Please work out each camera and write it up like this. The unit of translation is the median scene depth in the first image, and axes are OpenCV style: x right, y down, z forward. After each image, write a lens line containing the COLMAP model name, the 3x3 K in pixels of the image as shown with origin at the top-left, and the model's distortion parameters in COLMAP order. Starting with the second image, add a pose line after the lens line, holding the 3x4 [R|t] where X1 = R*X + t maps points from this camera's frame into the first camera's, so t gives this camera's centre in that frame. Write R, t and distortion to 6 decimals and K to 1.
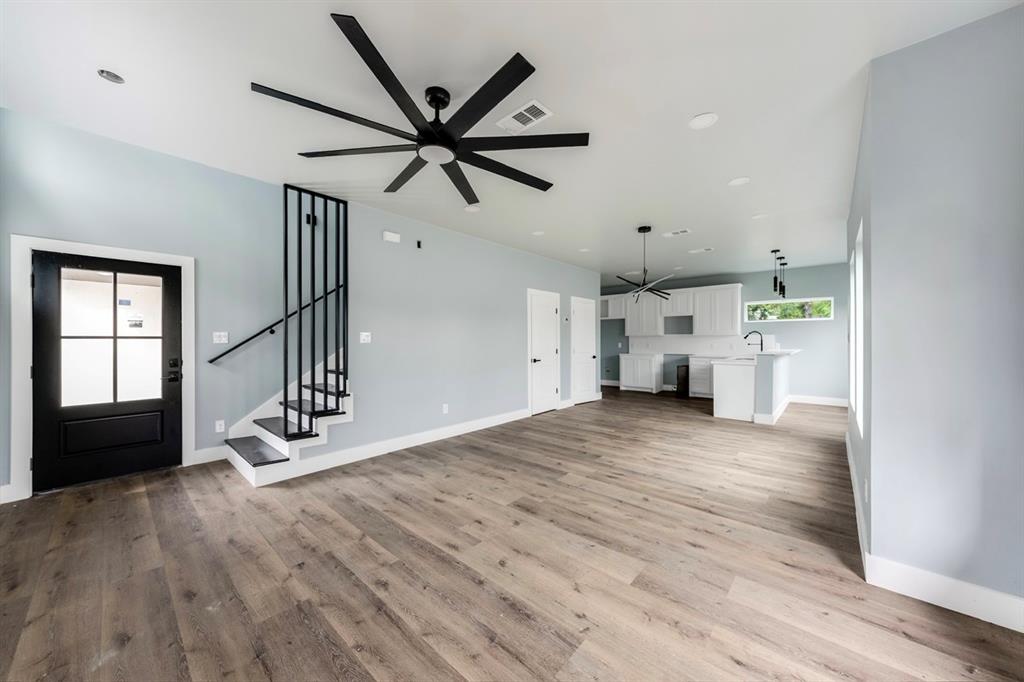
lens RADIAL K [[359.7, 0, 512.0], [0, 359.7, 341.0], [0, 0, 1]] dist [-0.000403, -0.000004]
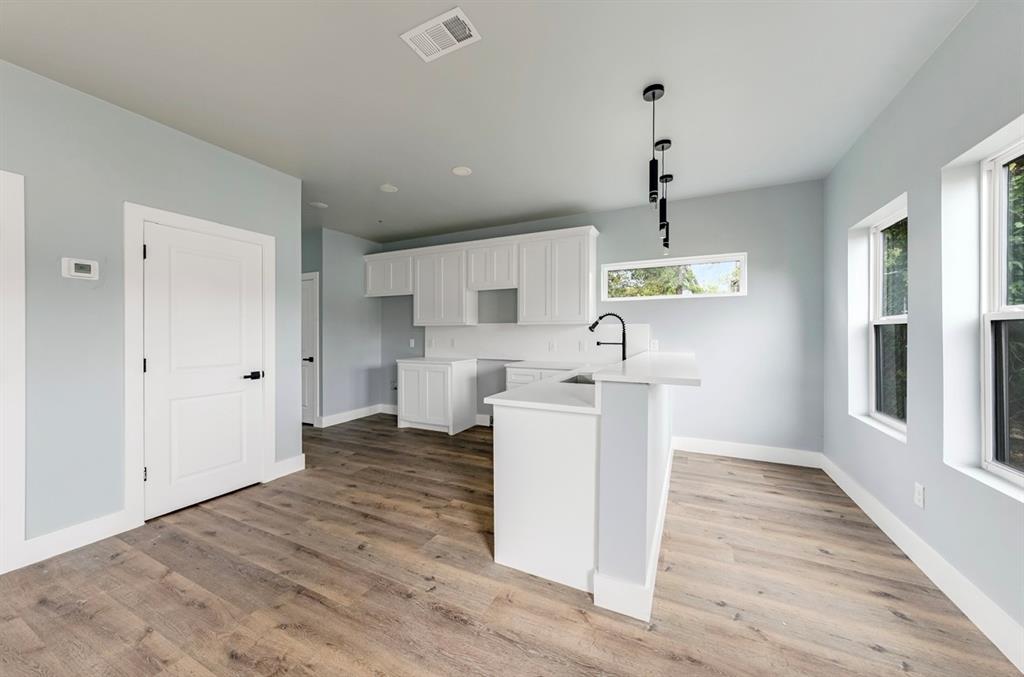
lens RADIAL K [[365.2, 0, 510.5], [0, 365.2, 335.5], [0, 0, 1]] dist [0.001666, 0.000136]
pose [[0.964043, 0.000247, 0.265746, 0.346478], [-0.000160, 1.000000, -0.000352, -0.000084], [-0.265746, 0.000297, 0.964043, 0.476450]]
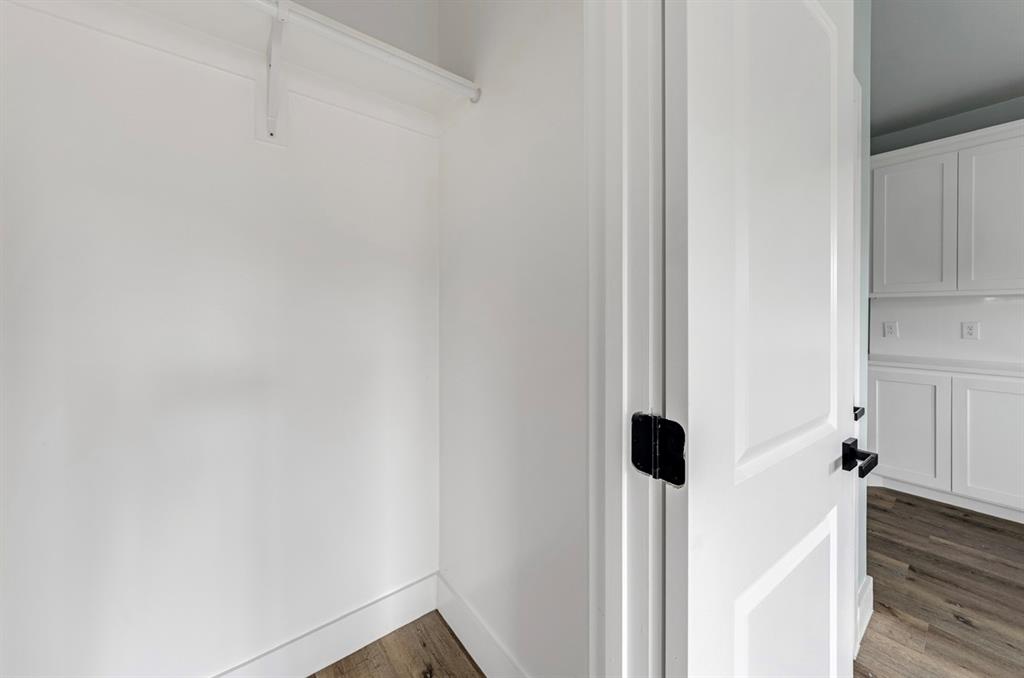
lens RADIAL K [[371.4, 0, 511.0], [0, 371.4, 315.8], [0, 0, 1]] dist [0.000418, 0.000037]
pose [[0.982992, 0.004412, -0.183595, 0.087121], [-0.004191, 0.999990, 0.001589, 0.001149], [0.183600, -0.000793, 0.983001, 0.716924]]
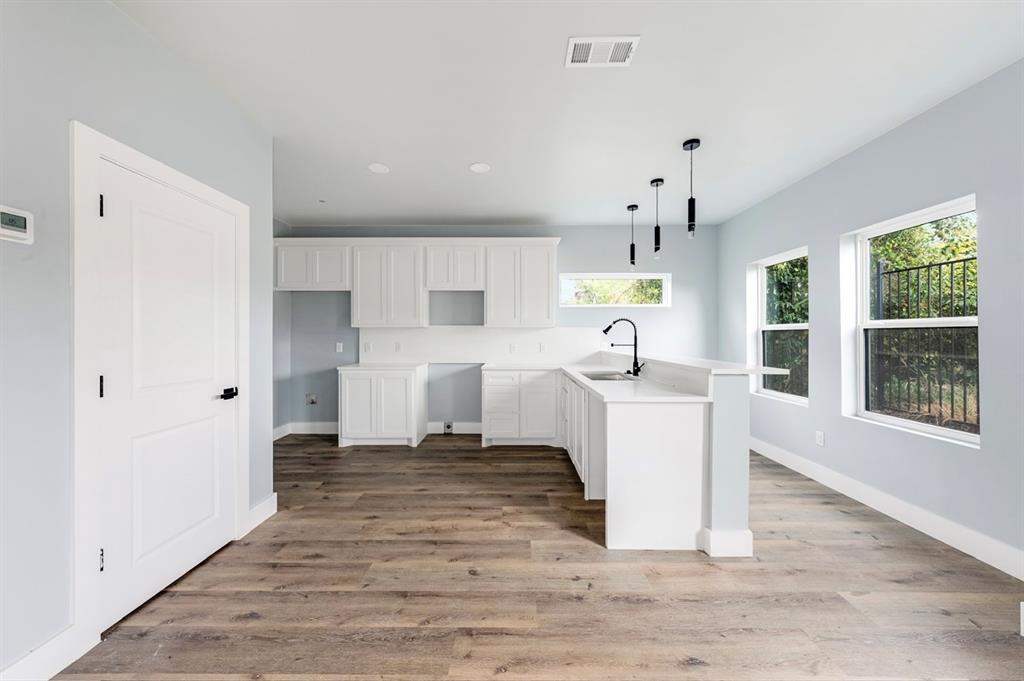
lens RADIAL K [[365.8, 0, 513.3], [0, 365.8, 336.1], [0, 0, 1]] dist [0.000764, 0.000048]
pose [[0.752183, 0.002100, 0.658951, 0.177608], [0.002106, 0.999982, -0.005591, -0.000167], [-0.658951, 0.005593, 0.752165, 0.560677]]
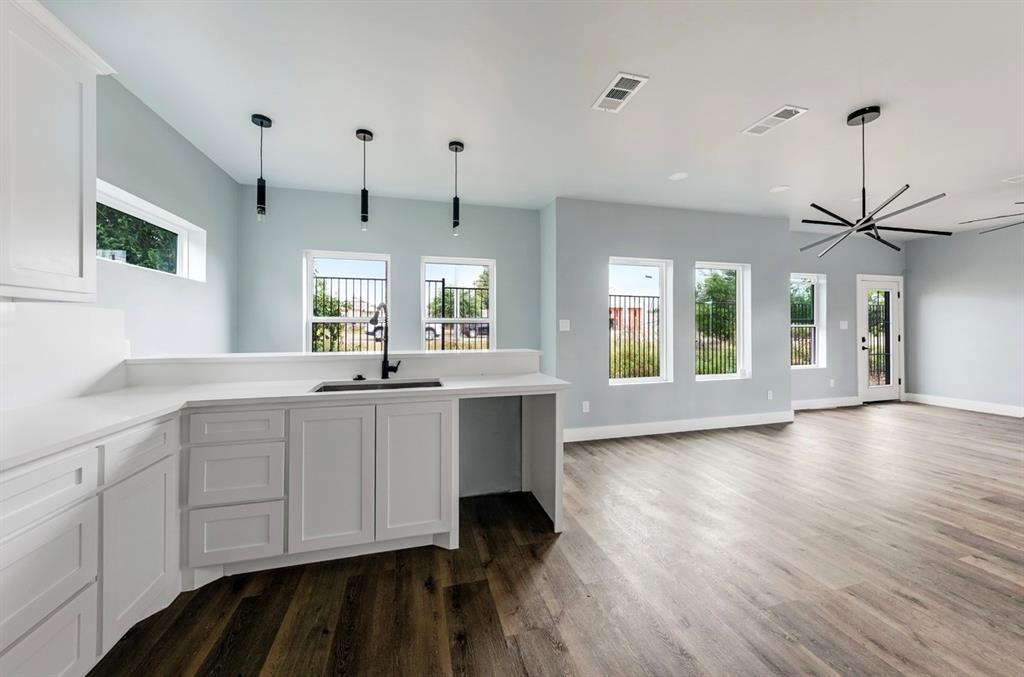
lens RADIAL K [[357.7, 0, 505.6], [0, 357.7, 325.9], [0, 0, 1]] dist [0.000228, -0.000004]
pose [[-0.832912, 0.006062, 0.553372, 0.287977], [0.002829, 0.999974, -0.006696, -0.001328], [-0.553398, -0.004011, -0.832907, 0.960216]]
